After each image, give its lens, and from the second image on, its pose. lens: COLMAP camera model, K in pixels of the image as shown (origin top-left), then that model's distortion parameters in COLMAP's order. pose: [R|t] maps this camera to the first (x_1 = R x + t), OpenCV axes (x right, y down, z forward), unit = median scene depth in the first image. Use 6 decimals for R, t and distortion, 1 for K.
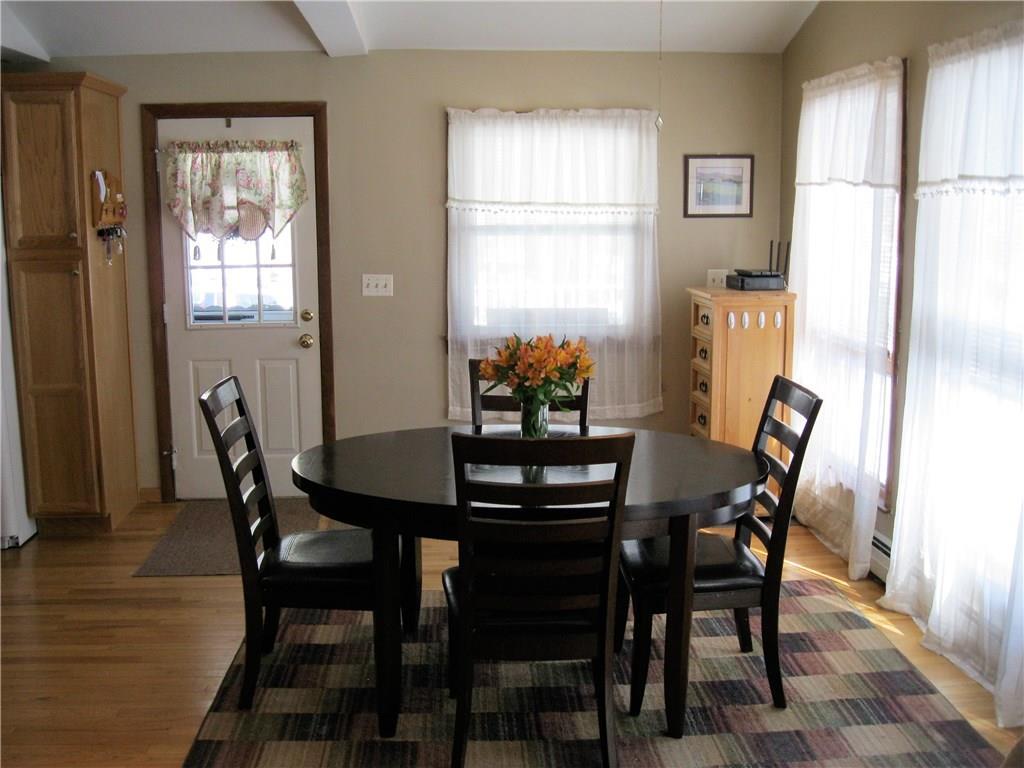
lens RADIAL K [[1026.2, 0, 507.3], [0, 1026.2, 389.3], [0, 0, 1]] dist [-0.104731, 0.000000]
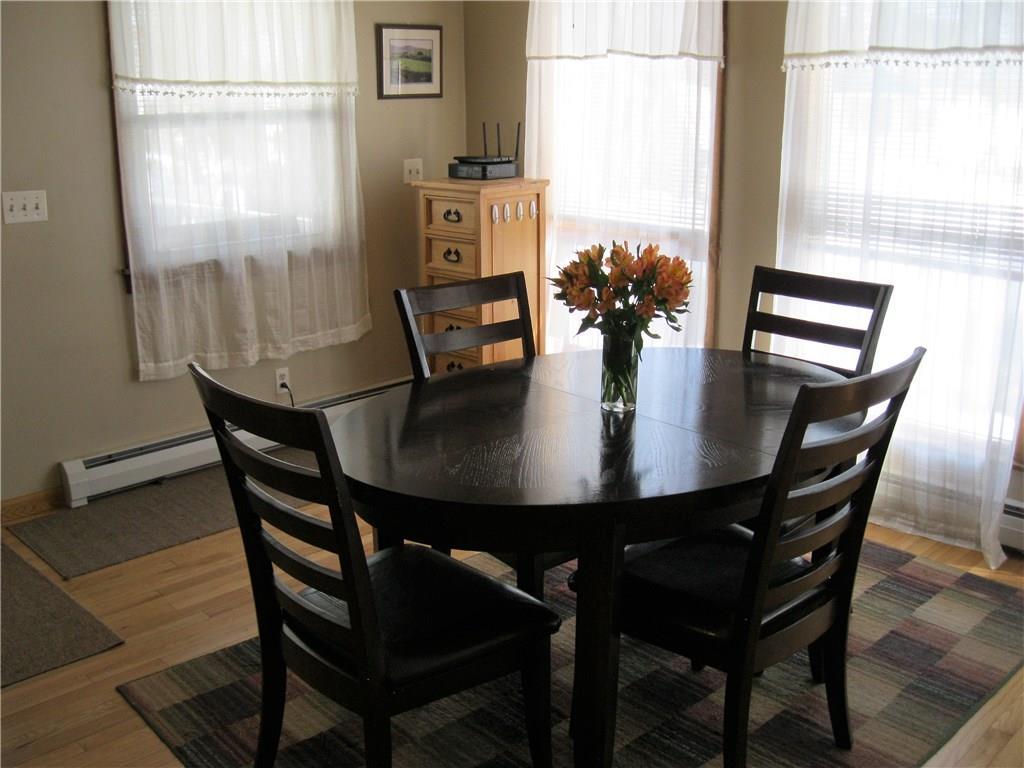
lens RADIAL K [[1026.2, 0, 511.1], [0, 1026.2, 380.8], [0, 0, 1]] dist [-0.104731, 0.000000]
pose [[0.774185, -0.172231, 0.609076, -0.304155], [0.116043, 0.984579, 0.130914, -0.036799], [-0.622231, -0.030673, 0.782232, 0.272130]]
